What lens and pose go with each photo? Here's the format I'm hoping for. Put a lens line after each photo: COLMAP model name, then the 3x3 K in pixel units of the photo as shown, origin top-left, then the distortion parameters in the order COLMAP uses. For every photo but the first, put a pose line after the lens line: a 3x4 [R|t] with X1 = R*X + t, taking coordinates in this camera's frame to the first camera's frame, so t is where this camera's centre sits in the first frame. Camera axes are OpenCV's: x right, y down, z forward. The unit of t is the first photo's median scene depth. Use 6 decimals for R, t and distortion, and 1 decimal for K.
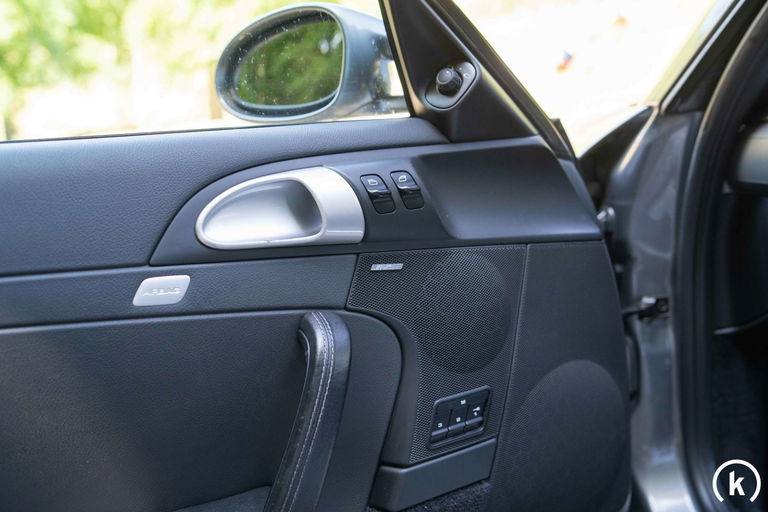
lens RADIAL K [[724.6, 0, 384.0], [0, 724.6, 256.0], [0, 0, 1]] dist [-0.136931, 0.147427]
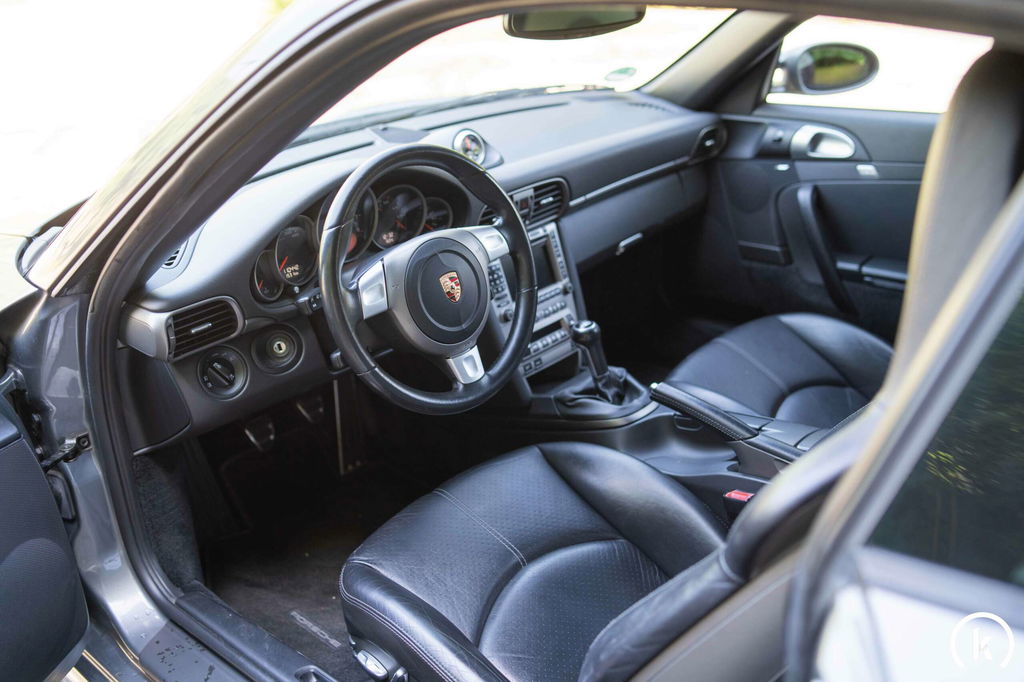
lens RADIAL K [[966.1, 0, 512.0], [0, 966.1, 341.0], [0, 0, 1]] dist [-0.136931, 0.147427]
pose [[0.695901, -0.219742, 0.683692, -0.125269], [0.087355, 0.970868, 0.223126, -0.368406], [-0.712805, -0.095550, 0.694824, -0.514128]]
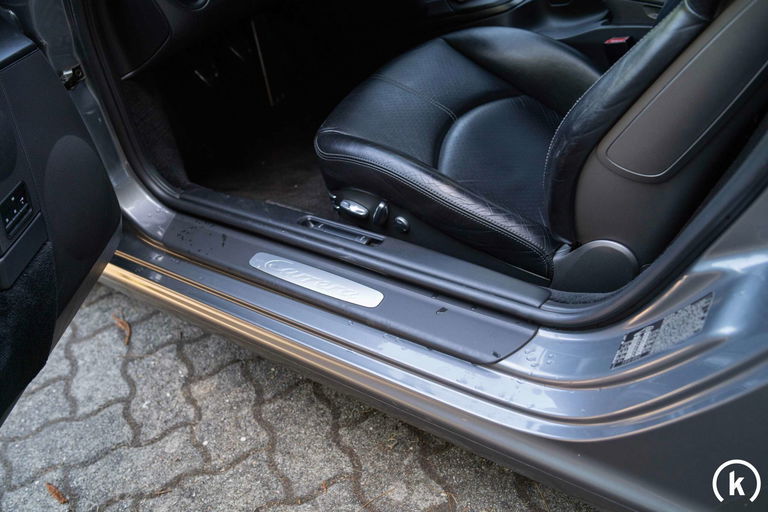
lens RADIAL K [[724.6, 0, 384.0], [0, 724.6, 256.0], [0, 0, 1]] dist [-0.136931, 0.147427]
pose [[0.601694, -0.492245, 0.629014, -0.267351], [0.208226, 0.856961, 0.471445, -0.142900], [-0.771107, -0.152688, 0.618127, -0.308780]]
